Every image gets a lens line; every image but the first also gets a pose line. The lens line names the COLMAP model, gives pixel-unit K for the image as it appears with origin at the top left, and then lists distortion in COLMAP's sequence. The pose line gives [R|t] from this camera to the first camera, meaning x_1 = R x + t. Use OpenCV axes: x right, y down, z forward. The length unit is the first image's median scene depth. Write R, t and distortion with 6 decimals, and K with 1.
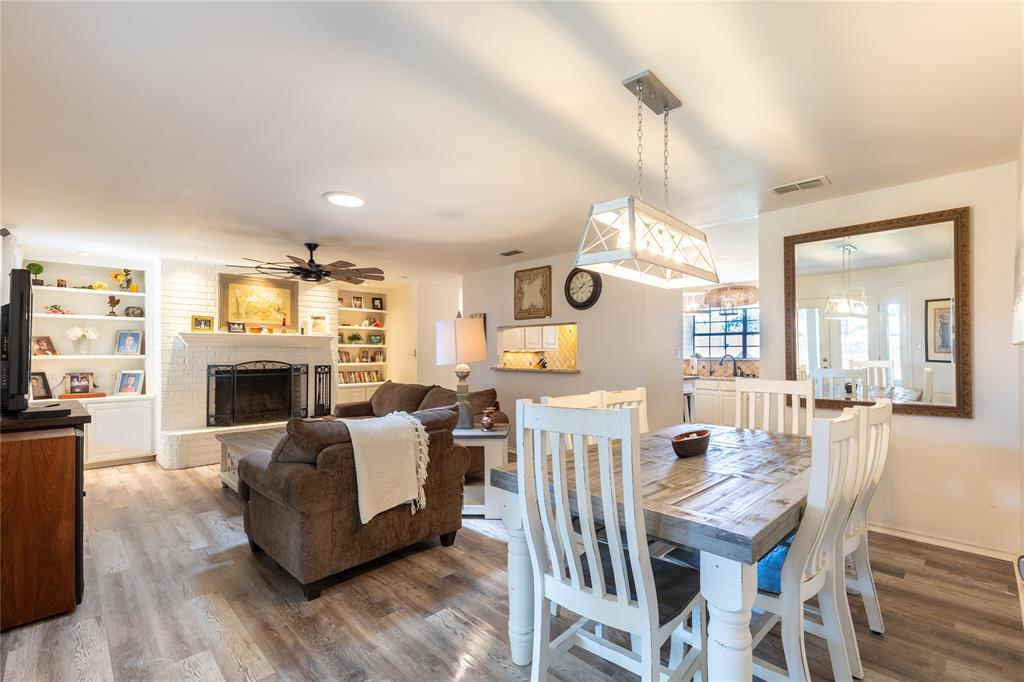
lens RADIAL K [[452.9, 0, 515.1], [0, 452.9, 350.7], [0, 0, 1]] dist [0.001781, 0.000159]
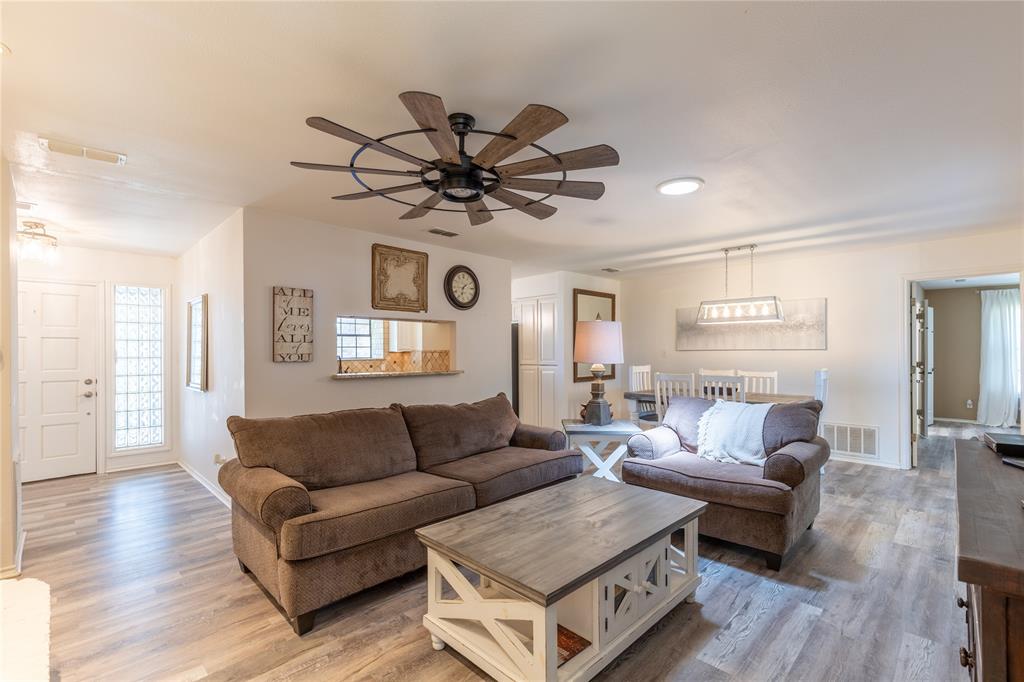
lens RADIAL K [[452.9, 0, 515.1], [0, 452.9, 350.7], [0, 0, 1]] dist [0.001781, 0.000159]
pose [[0.000154, 0.004699, 0.999989, -0.865450], [-0.005471, 0.999974, -0.004698, 0.004398], [-0.999985, -0.005470, 0.000180, 0.889172]]
